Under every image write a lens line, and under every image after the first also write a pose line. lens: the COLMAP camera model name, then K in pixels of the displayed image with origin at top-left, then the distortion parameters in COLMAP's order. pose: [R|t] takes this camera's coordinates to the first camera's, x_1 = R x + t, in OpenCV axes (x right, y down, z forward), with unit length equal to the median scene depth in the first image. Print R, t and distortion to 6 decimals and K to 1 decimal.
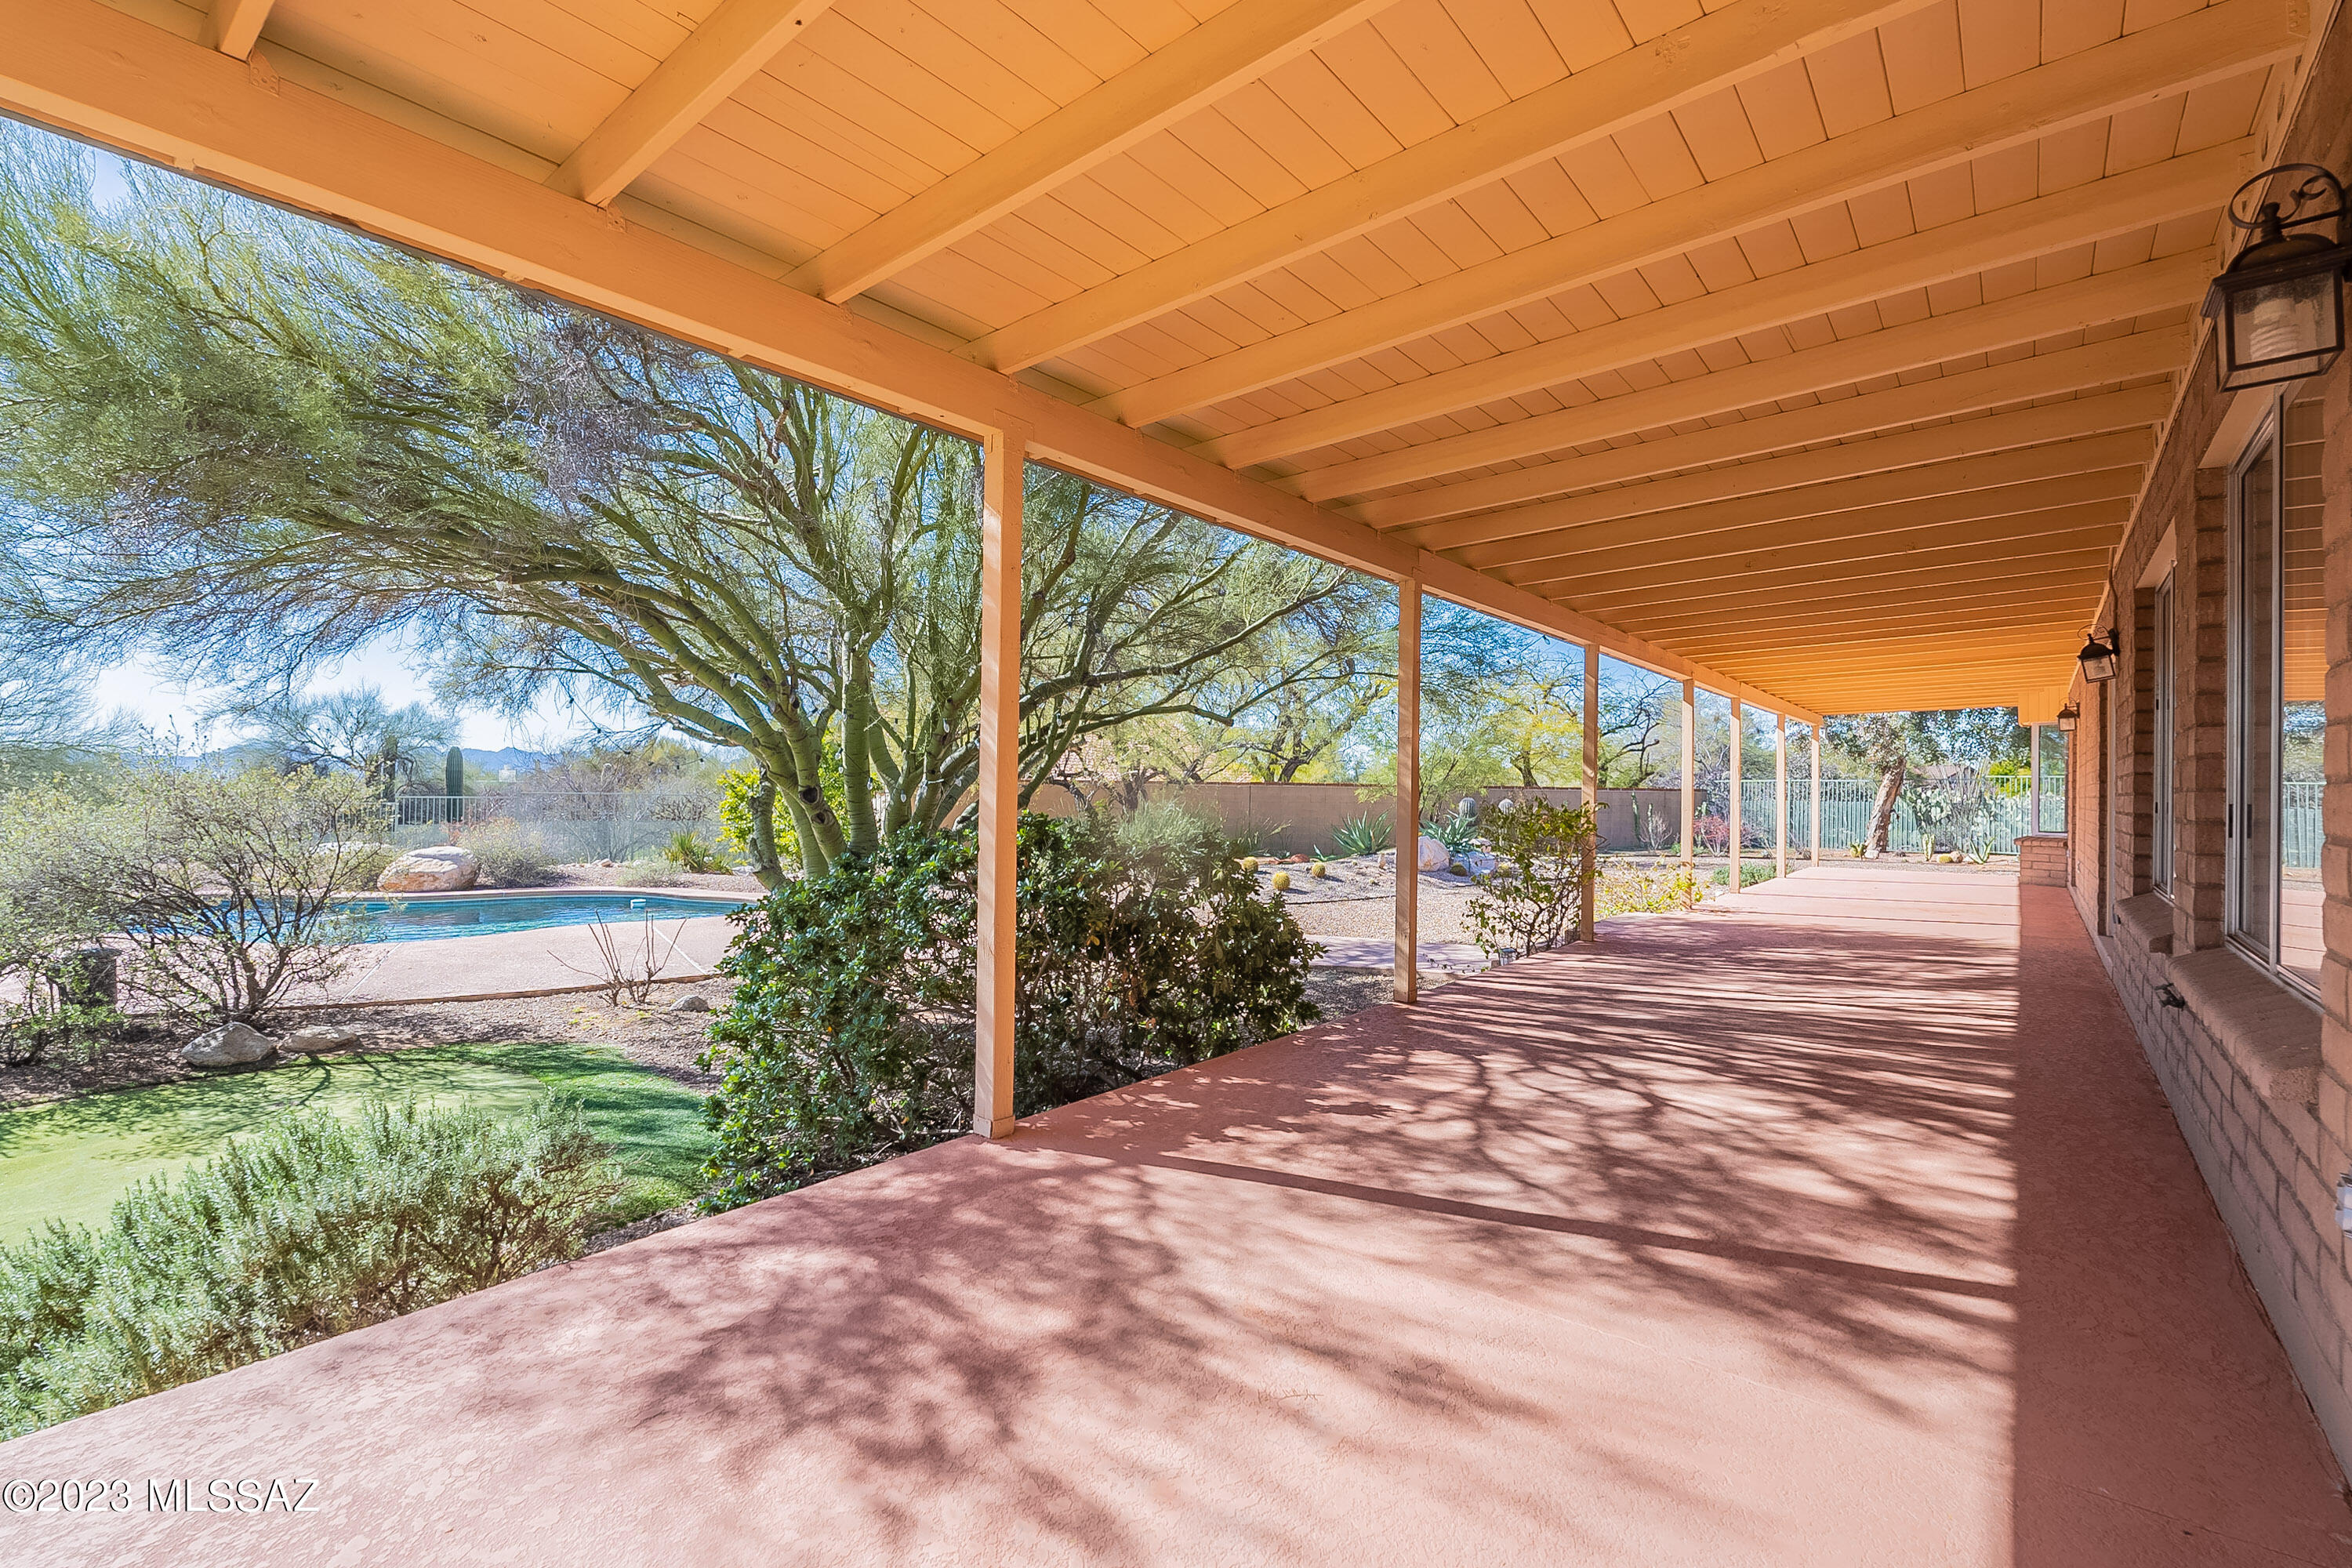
lens RADIAL K [[1039.7, 0, 1176.0], [0, 1039.7, 784.0], [0, 0, 1]] dist [-0.000101, 0.000122]
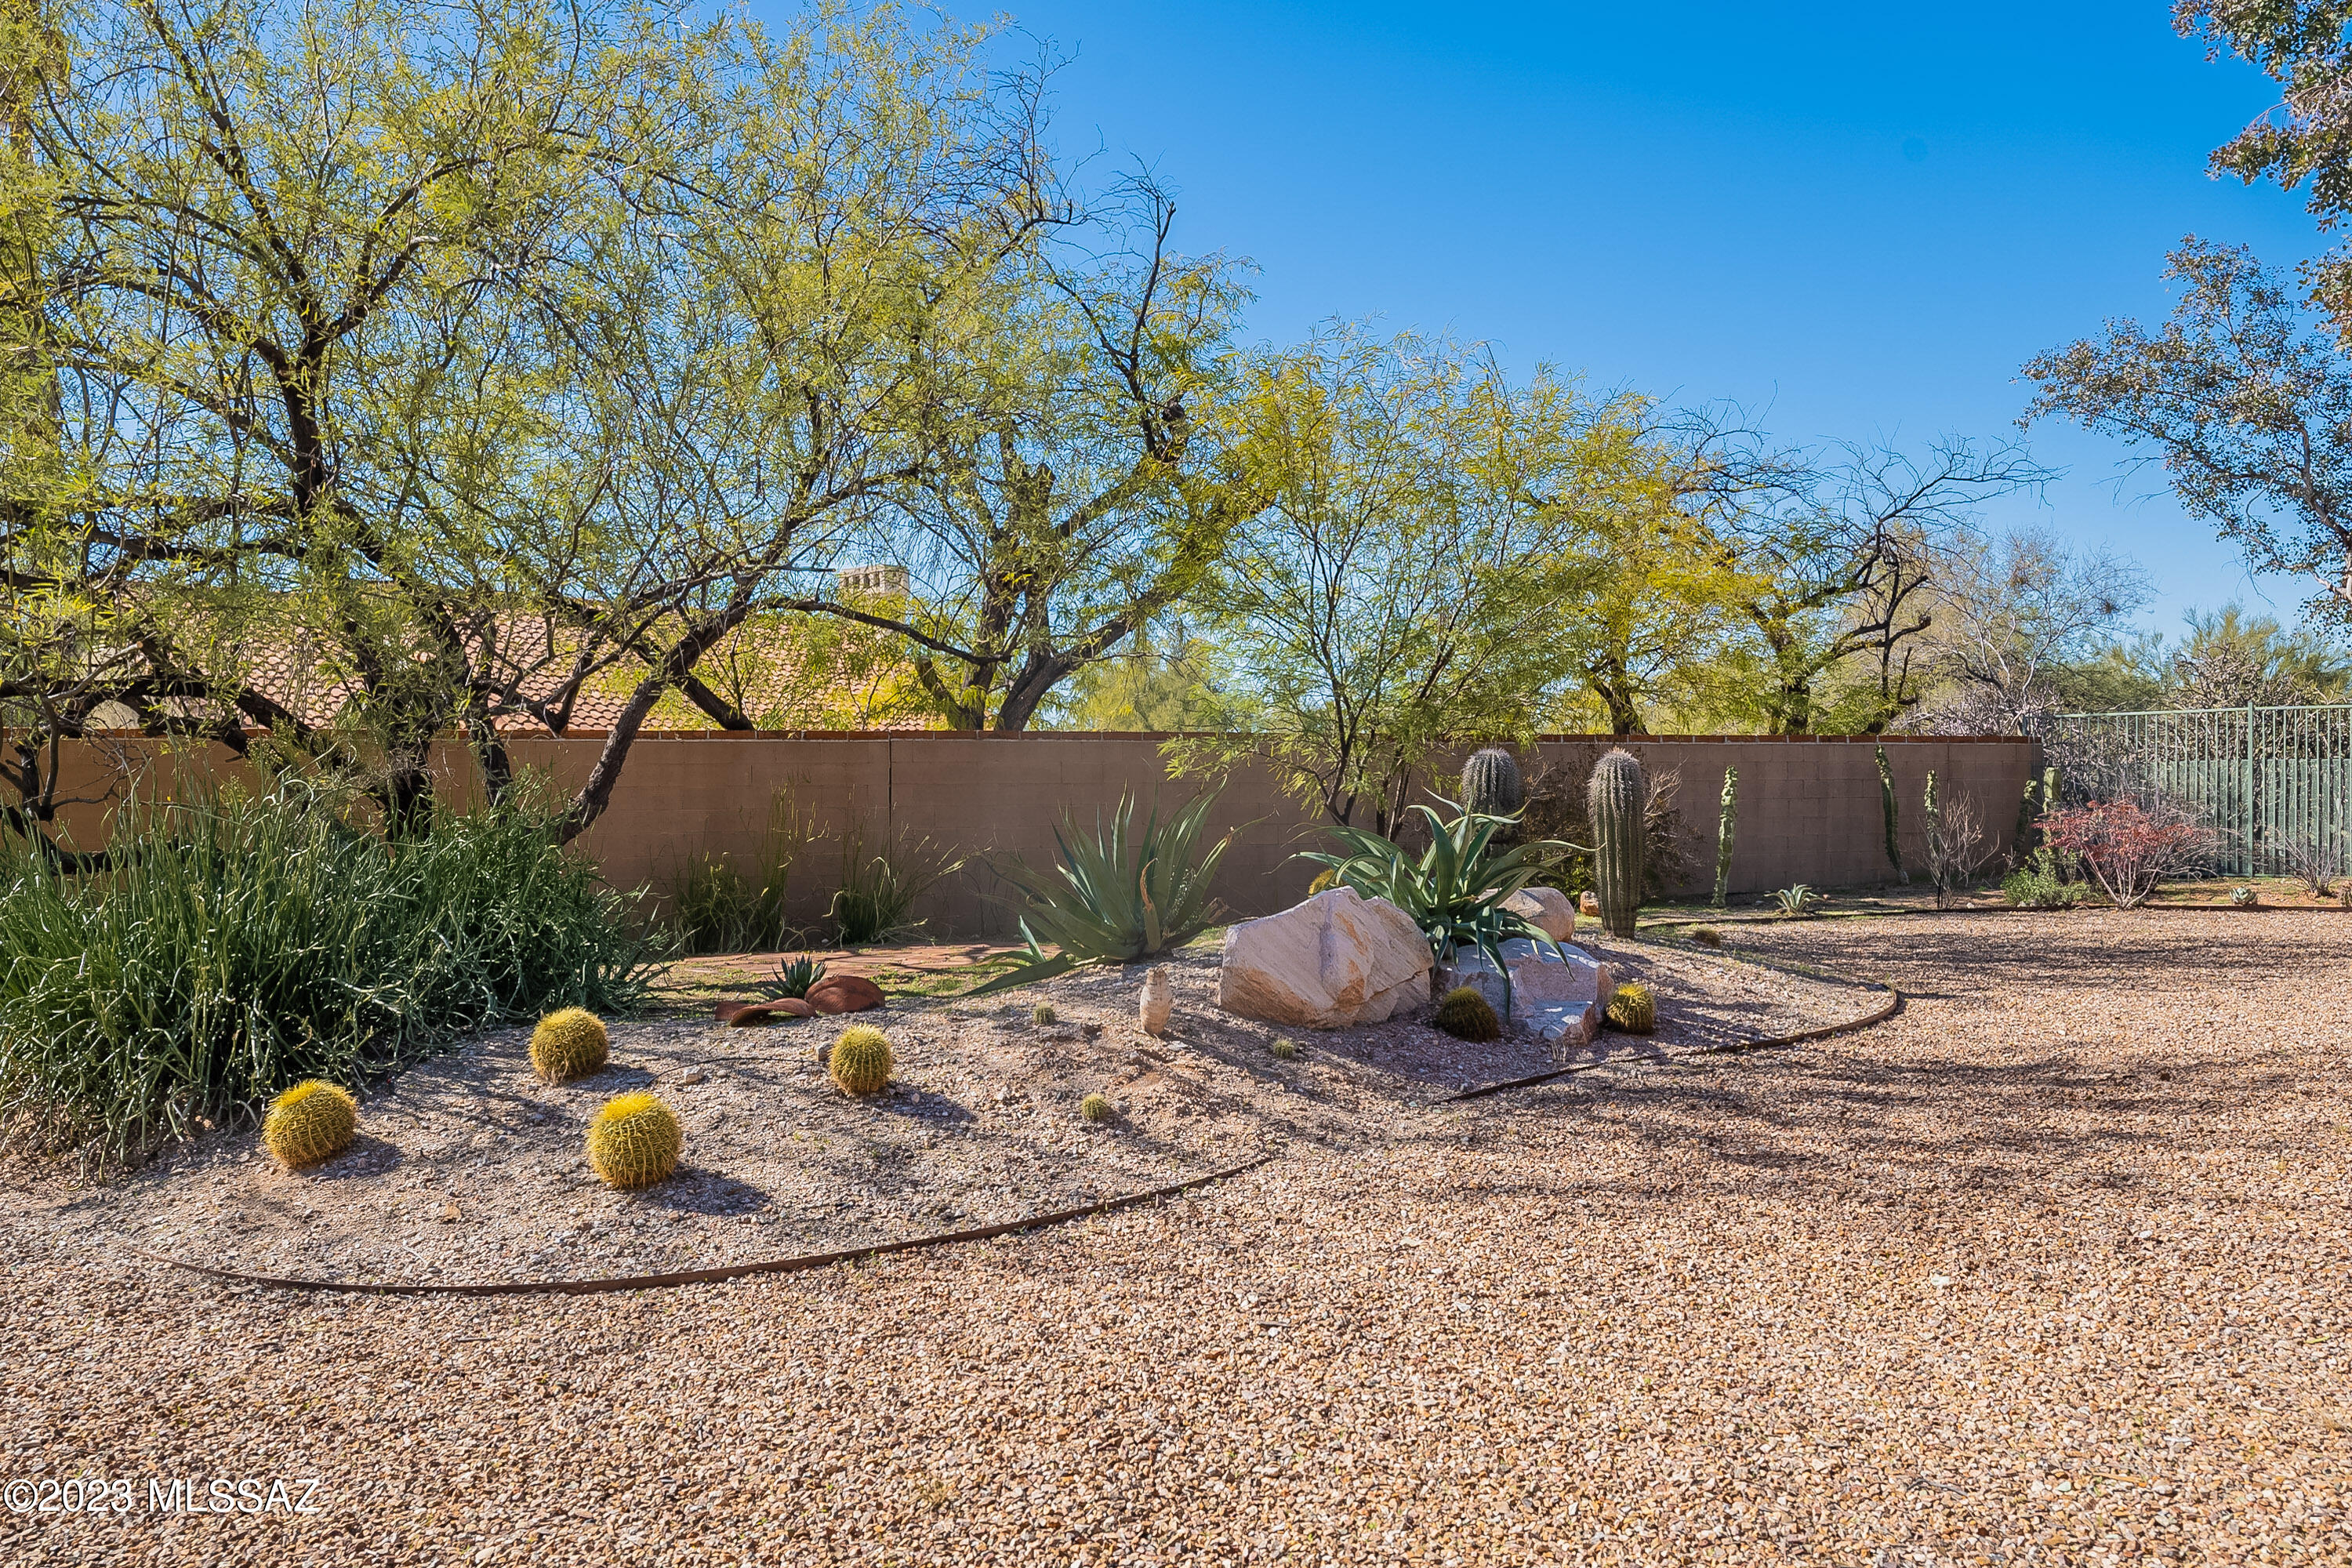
lens RADIAL K [[1832.8, 0, 1176.0], [0, 1832.8, 784.0], [0, 0, 1]] dist [-0.000456, -0.000112]
pose [[0.993201, -0.016763, 0.115199, 0.095262], [0.015407, 0.999801, 0.012651, 0.011370], [-0.115388, -0.010790, 0.993262, 0.357655]]
